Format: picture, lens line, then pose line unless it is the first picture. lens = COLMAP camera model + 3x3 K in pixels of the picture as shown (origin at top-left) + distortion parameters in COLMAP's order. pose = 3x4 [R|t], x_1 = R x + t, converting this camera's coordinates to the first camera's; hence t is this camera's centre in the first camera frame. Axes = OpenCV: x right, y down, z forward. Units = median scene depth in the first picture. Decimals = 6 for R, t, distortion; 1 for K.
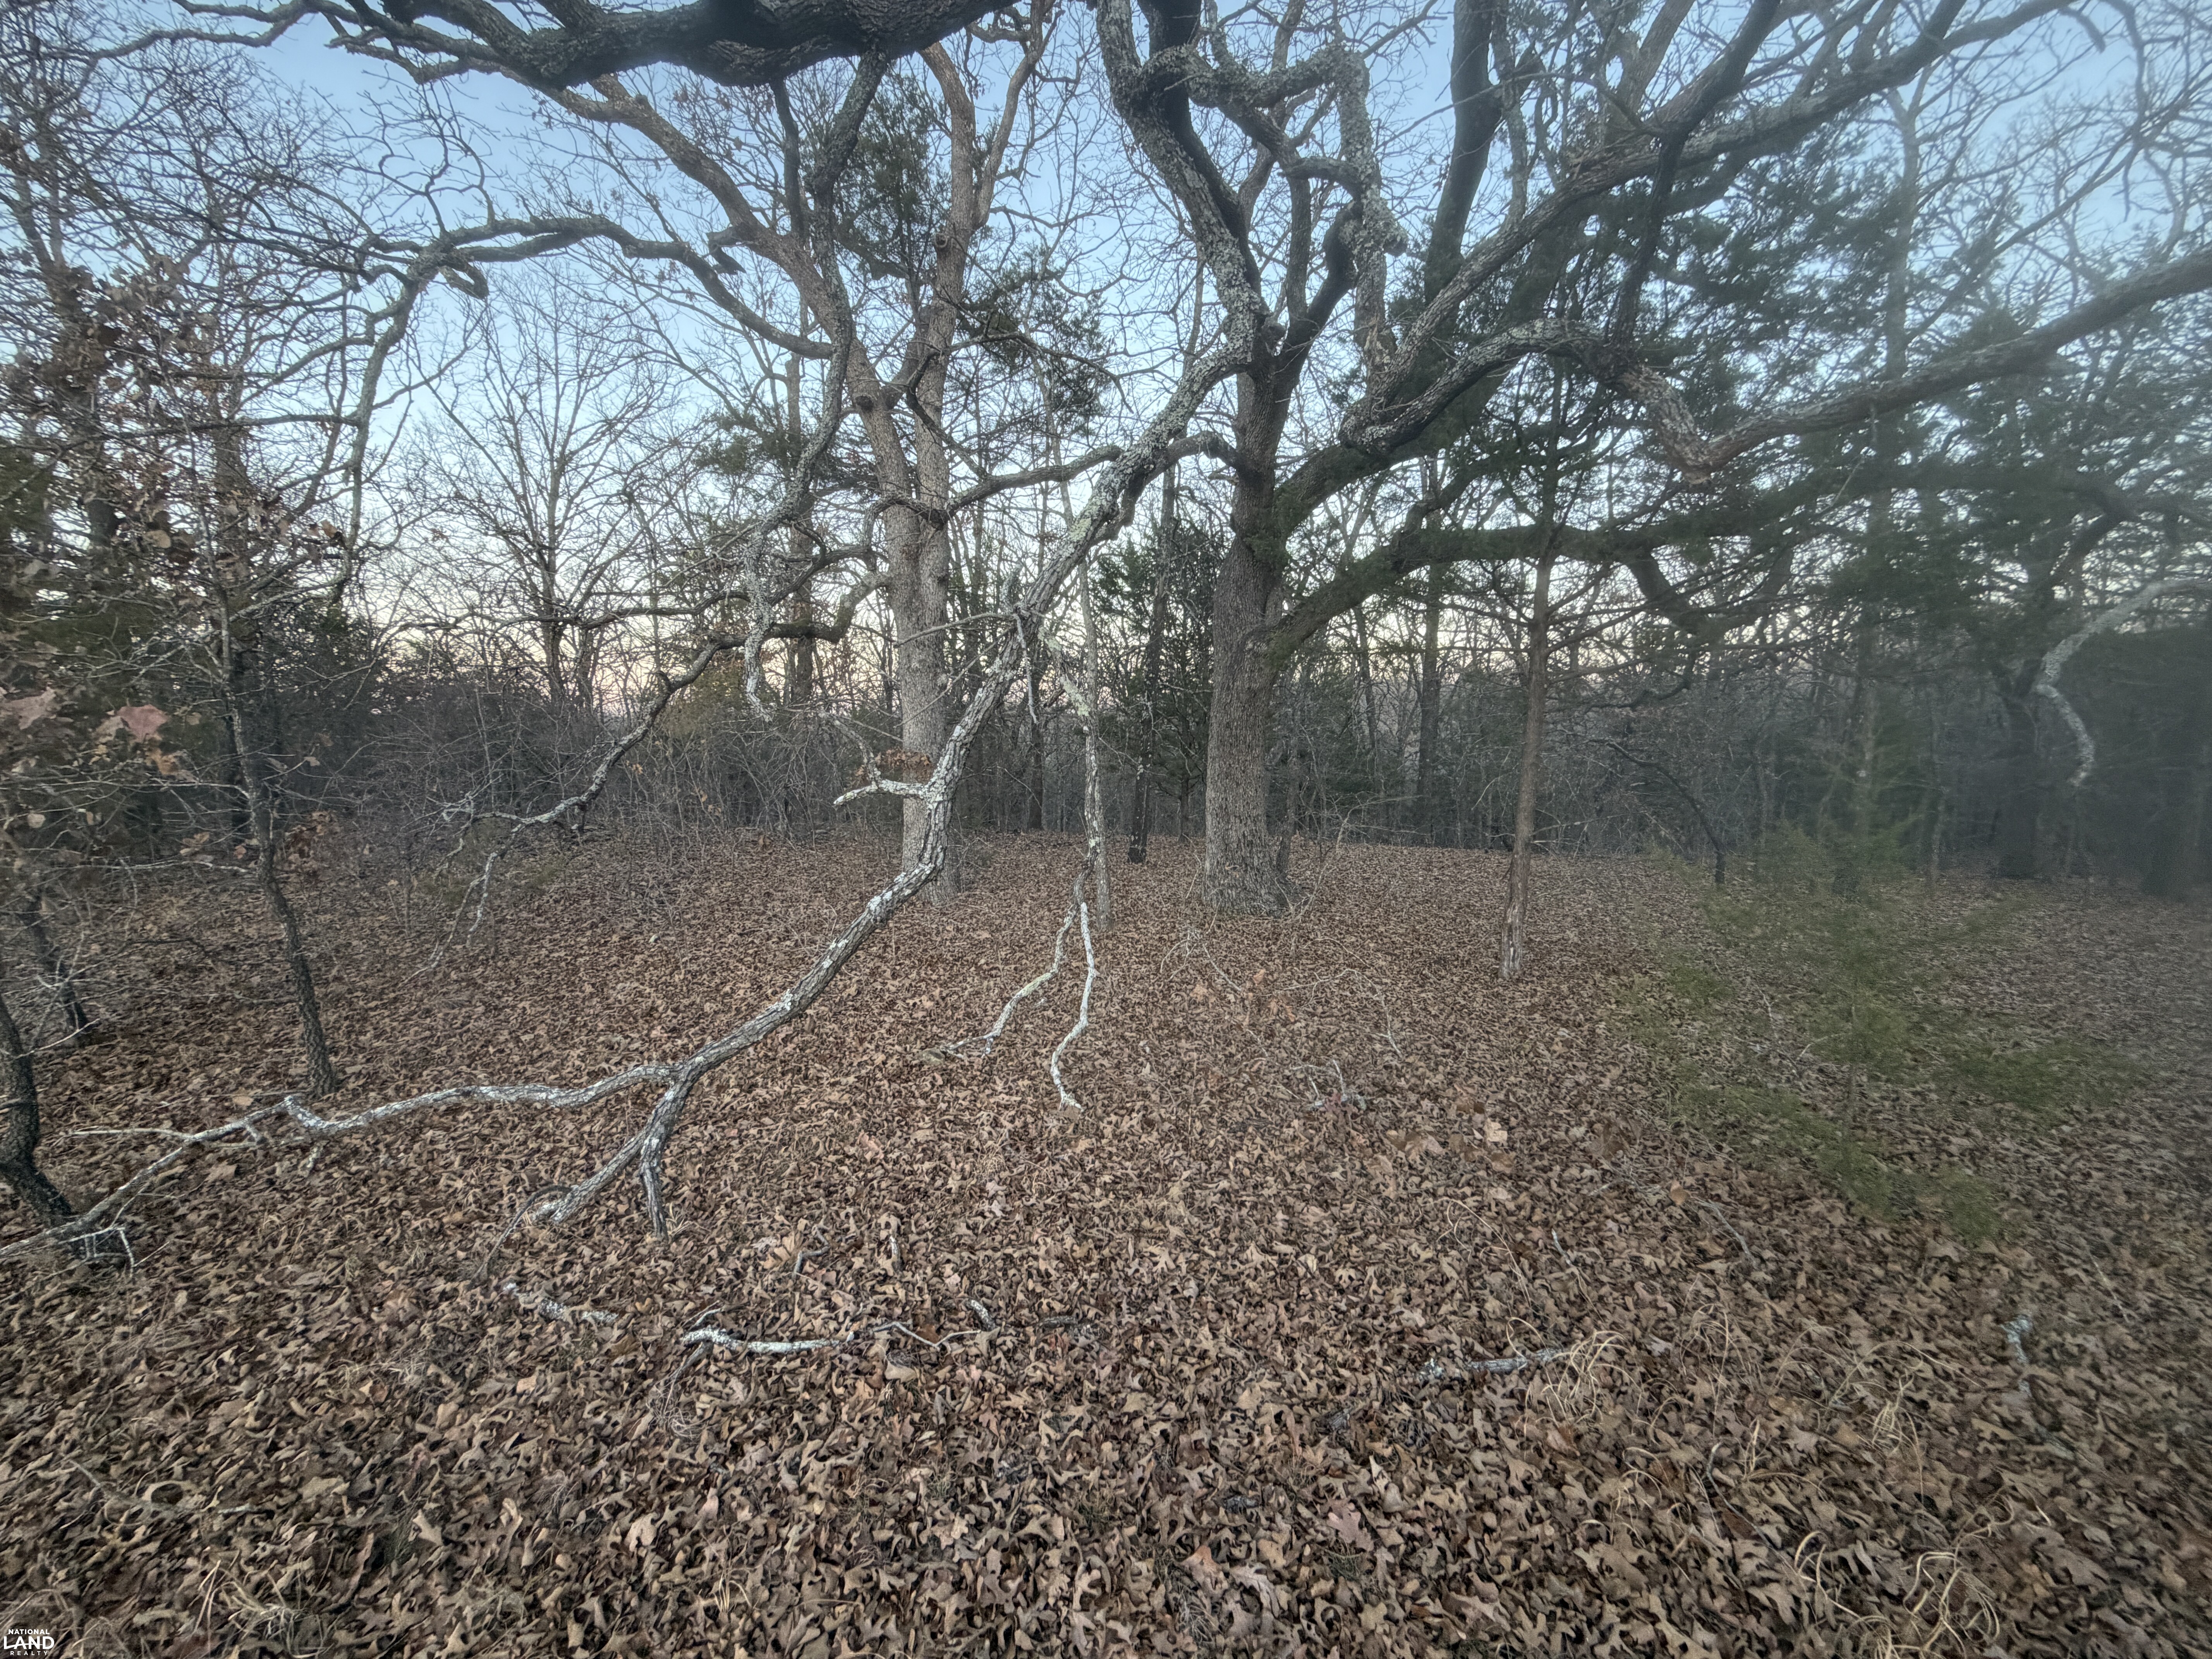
lens RADIAL K [[878.1, 0, 1100.3], [0, 878.1, 824.9], [0, 0, 1]] dist [-0.001413, 0.000033]
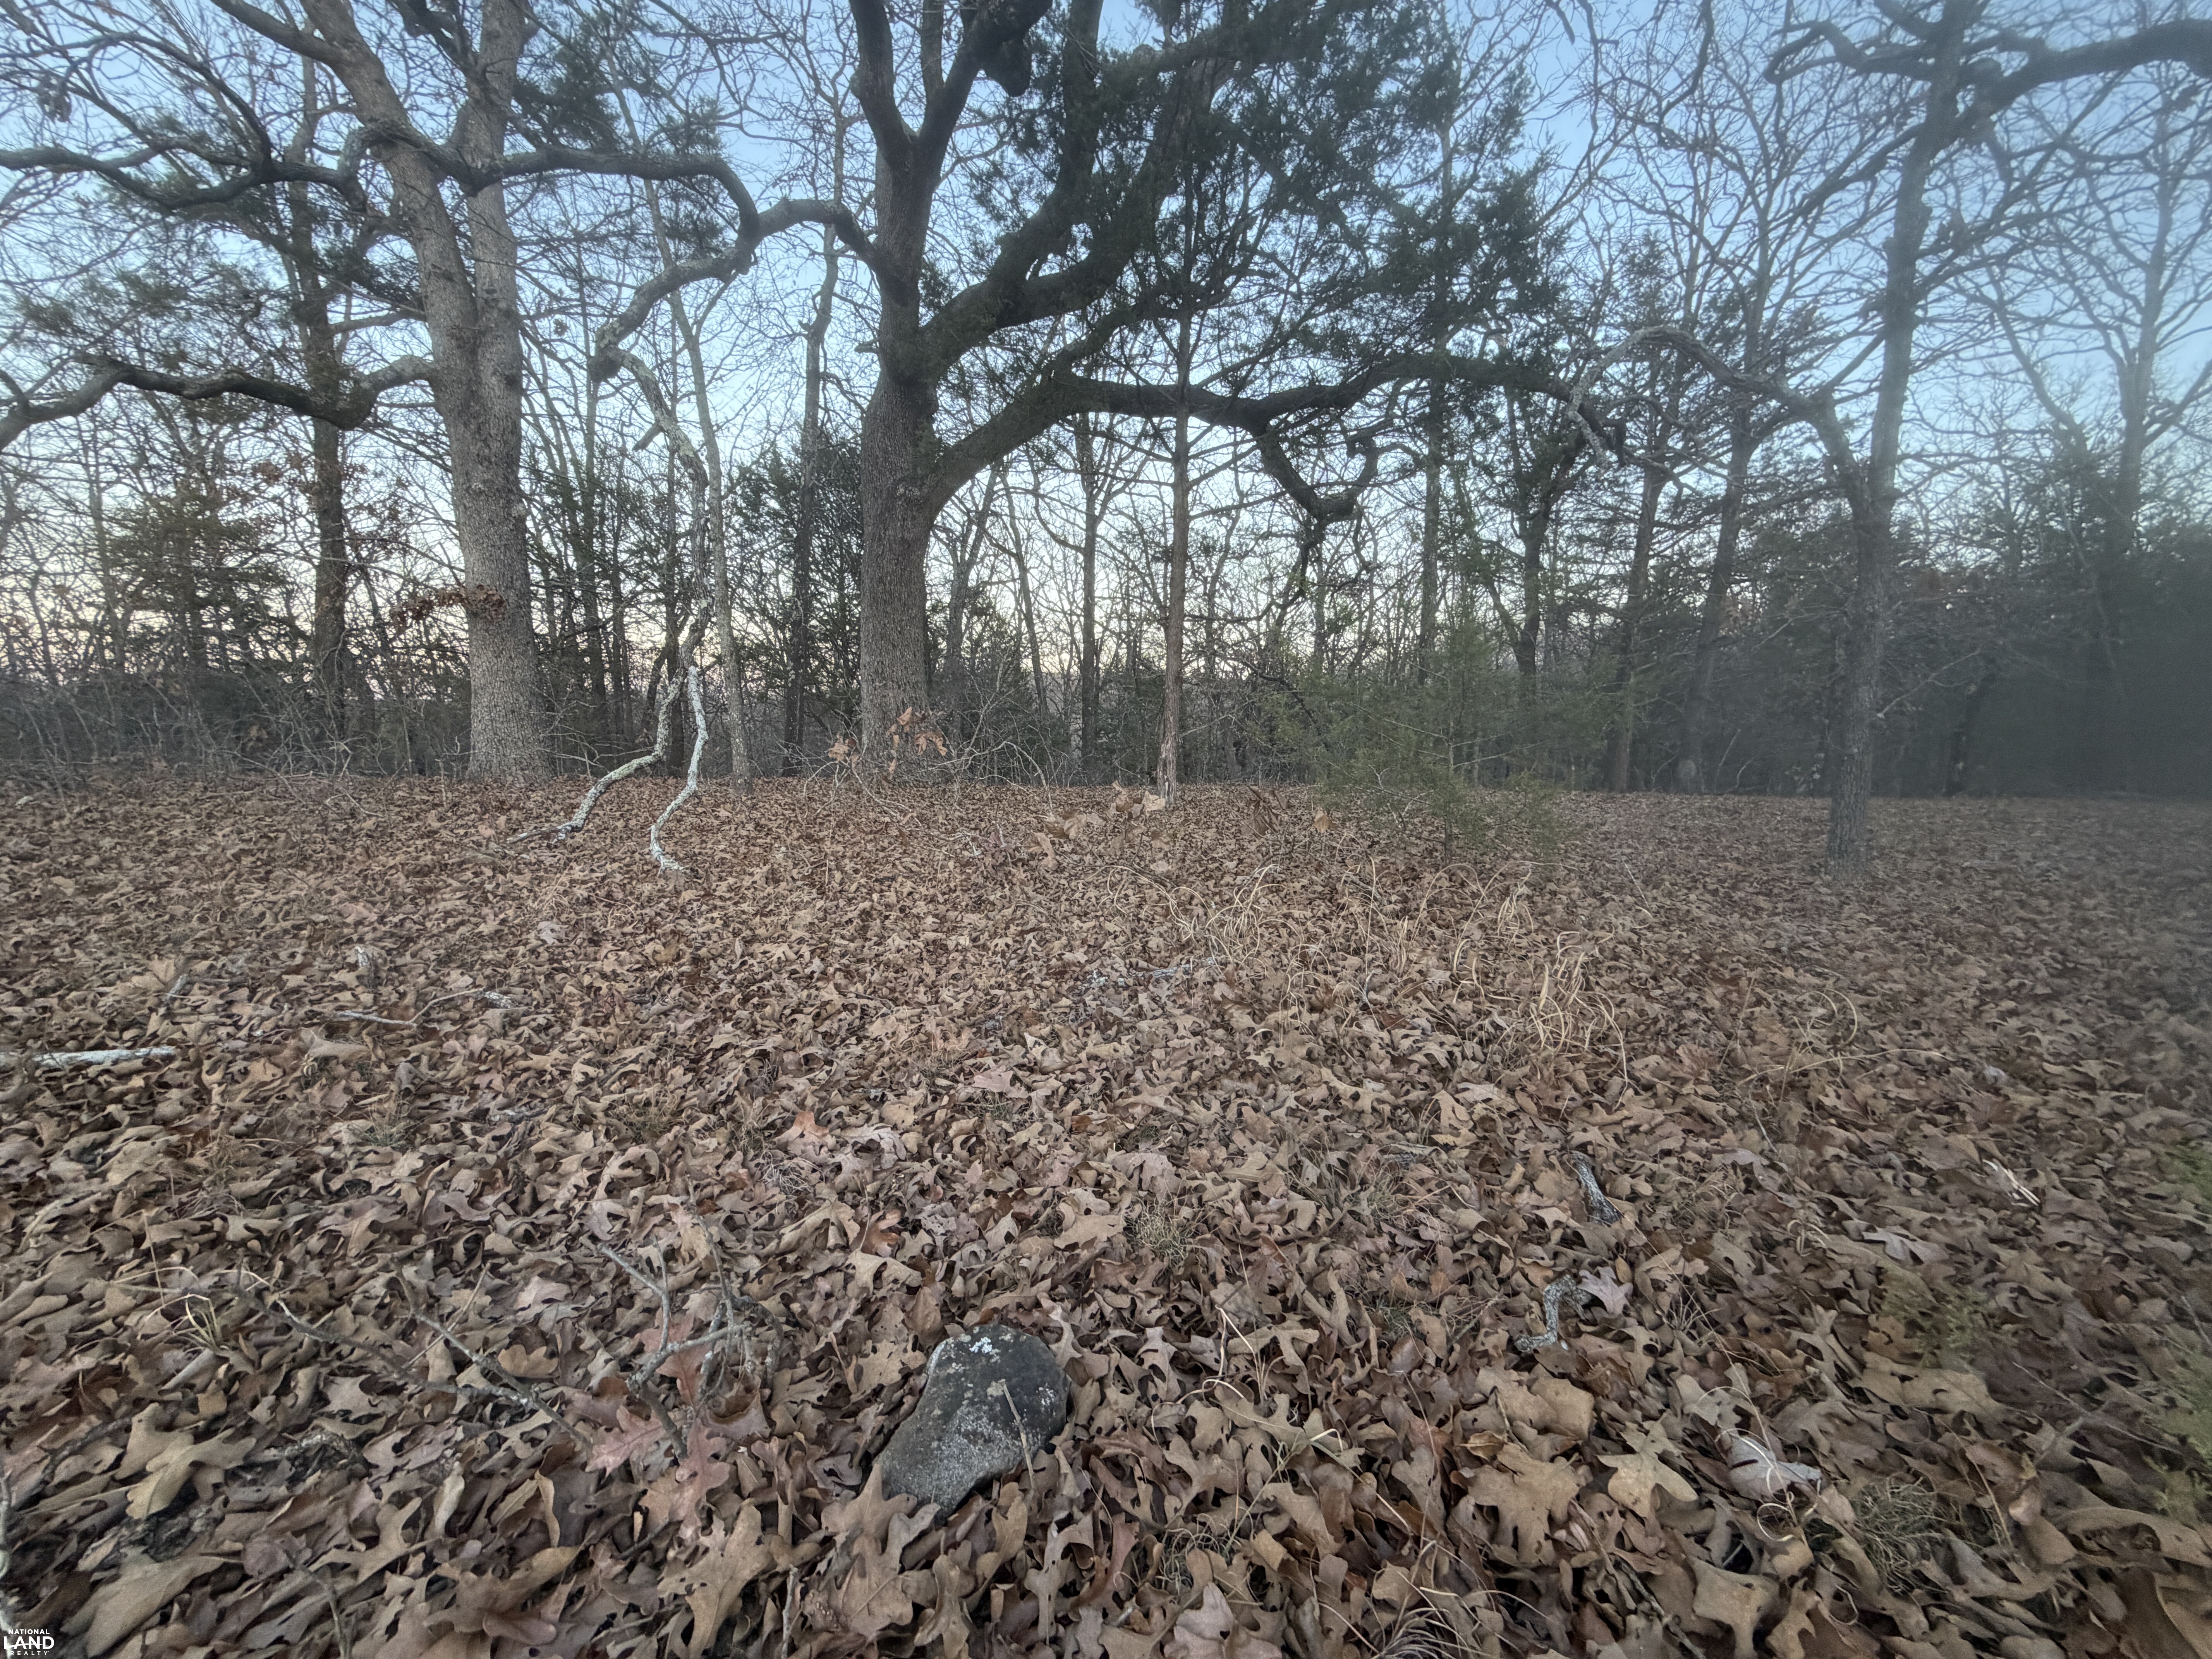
lens RADIAL K [[878.1, 0, 1100.3], [0, 878.1, 824.9], [0, 0, 1]] dist [-0.001413, 0.000033]
pose [[0.933889, -0.036560, 0.355688, 0.059182], [0.034912, 0.999329, 0.011054, 0.355027], [-0.355854, 0.002094, 0.934539, 0.136414]]
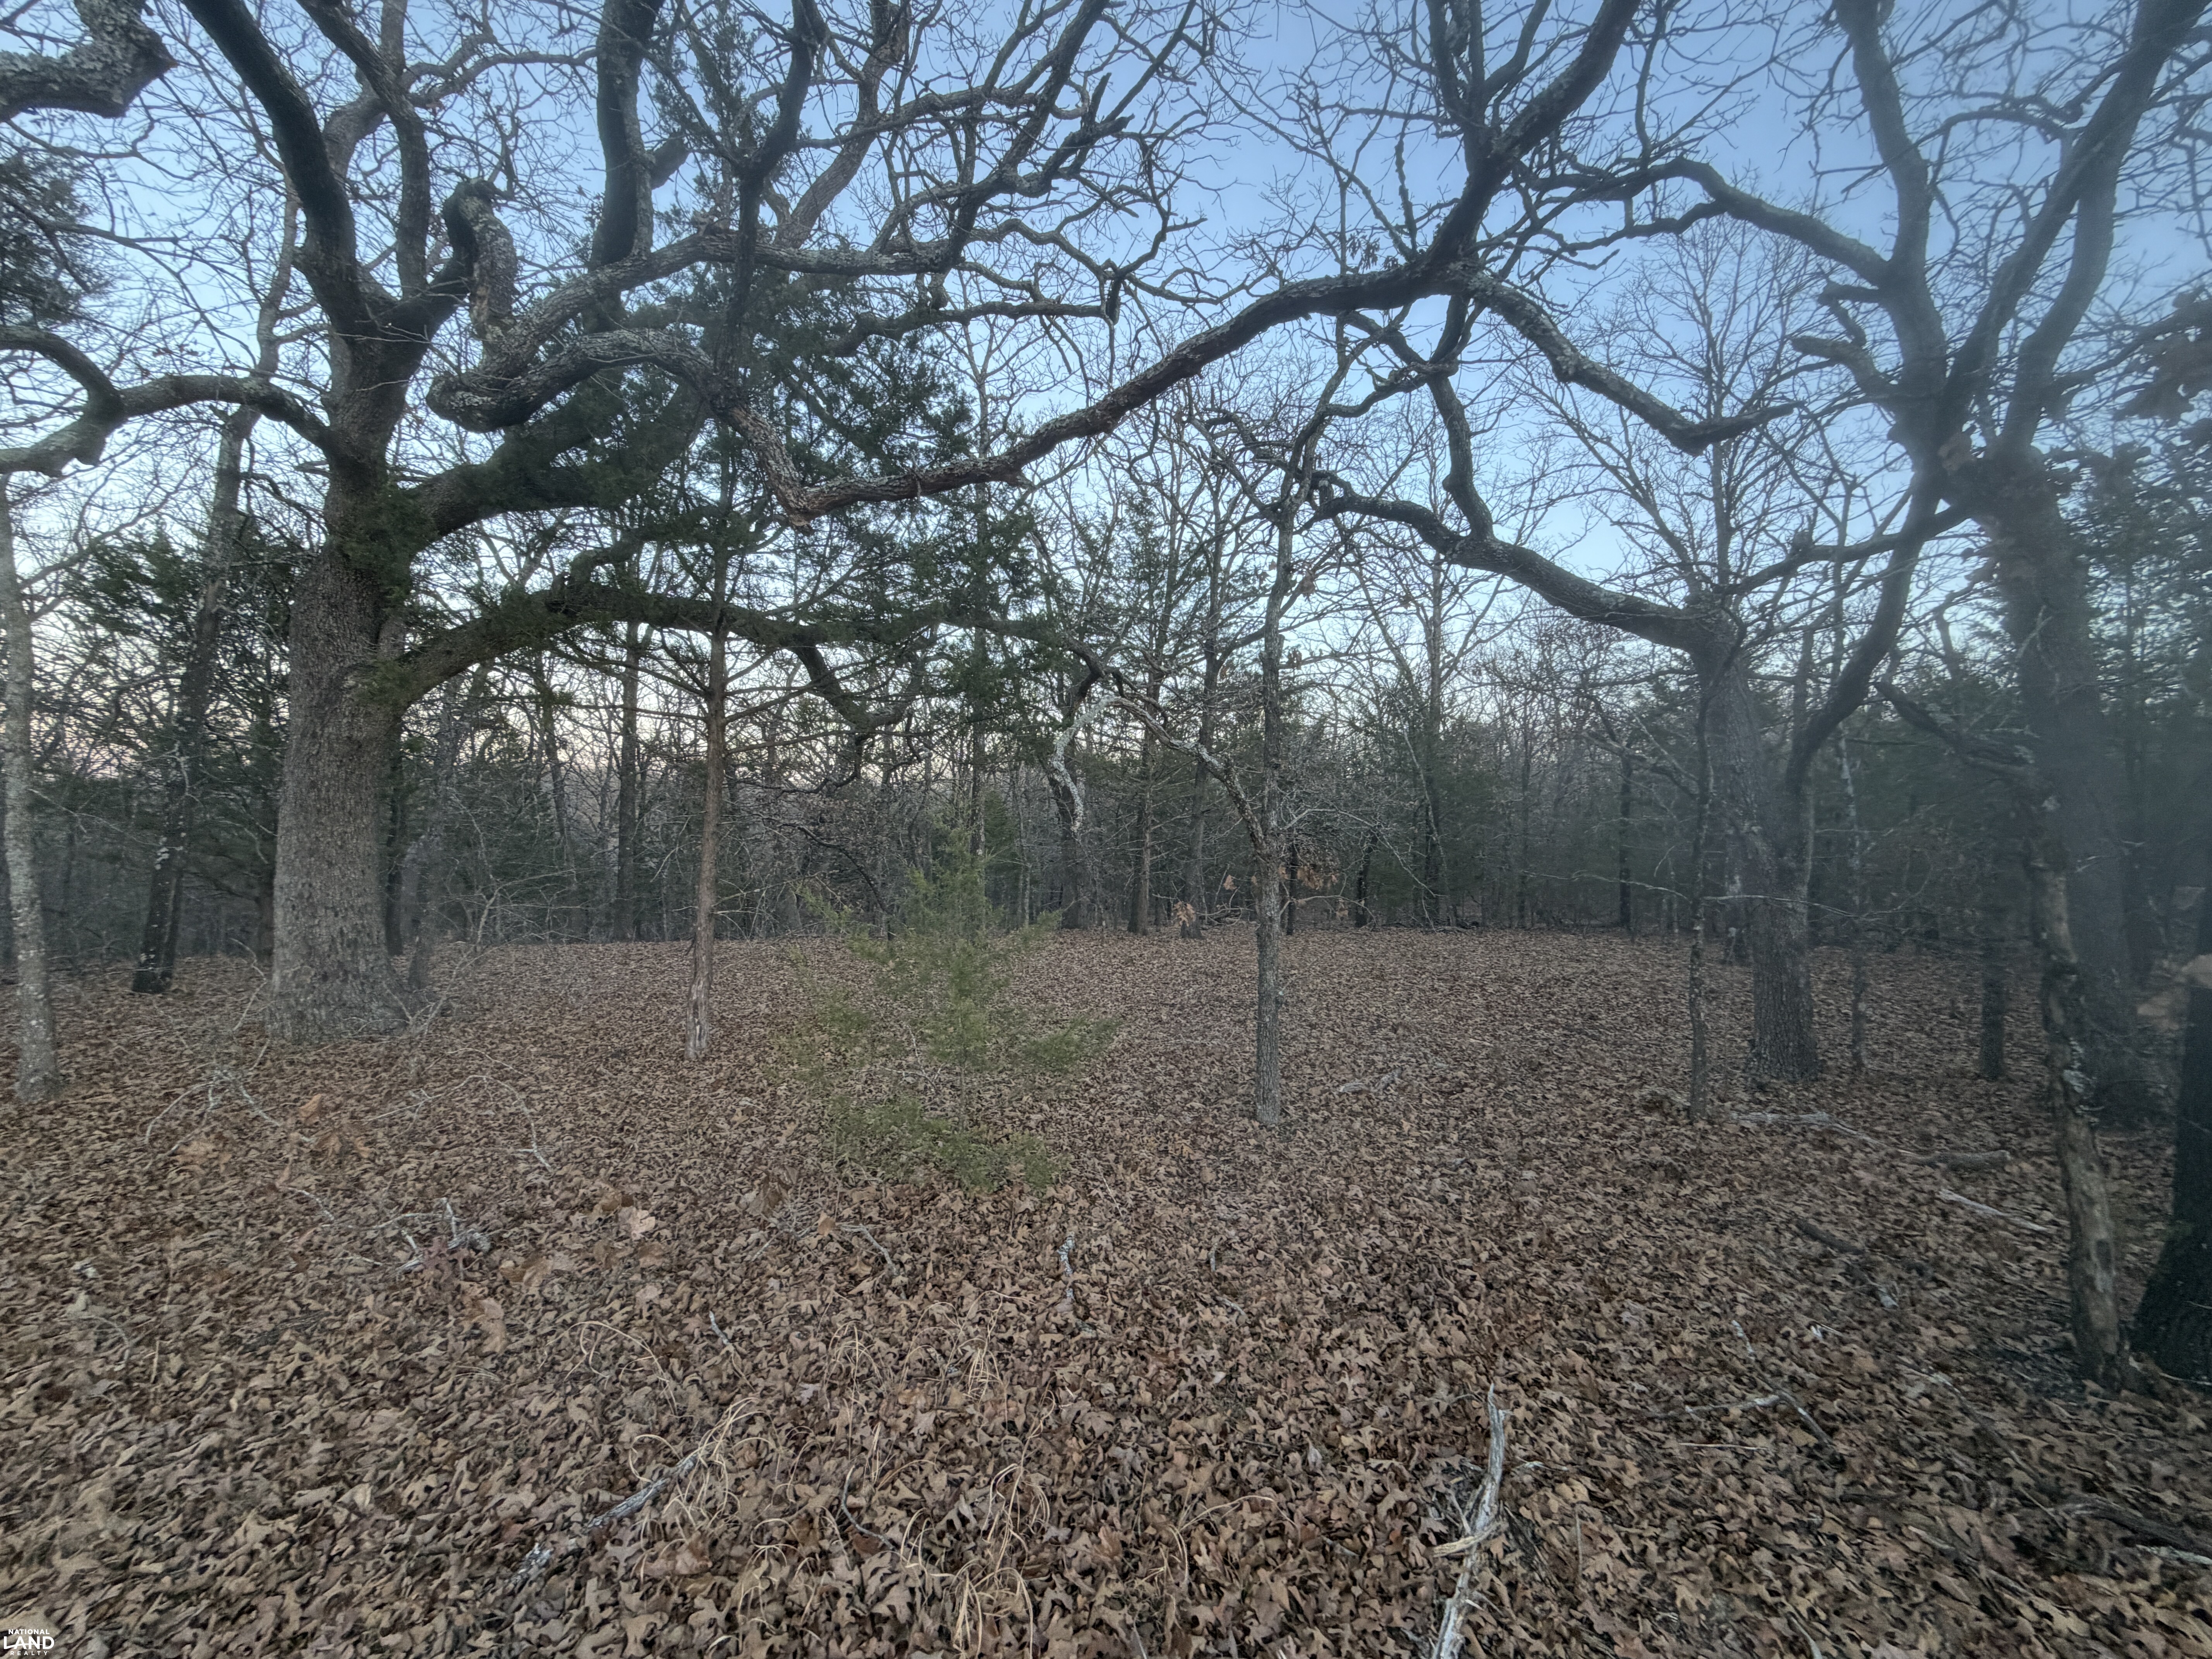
lens RADIAL K [[878.1, 0, 1100.3], [0, 878.1, 824.9], [0, 0, 1]] dist [-0.001413, 0.000033]
pose [[0.667394, 0.017876, 0.744490, 0.096563], [0.062418, 0.994851, -0.079841, 0.054571], [-0.742084, 0.099755, 0.662842, 0.042642]]
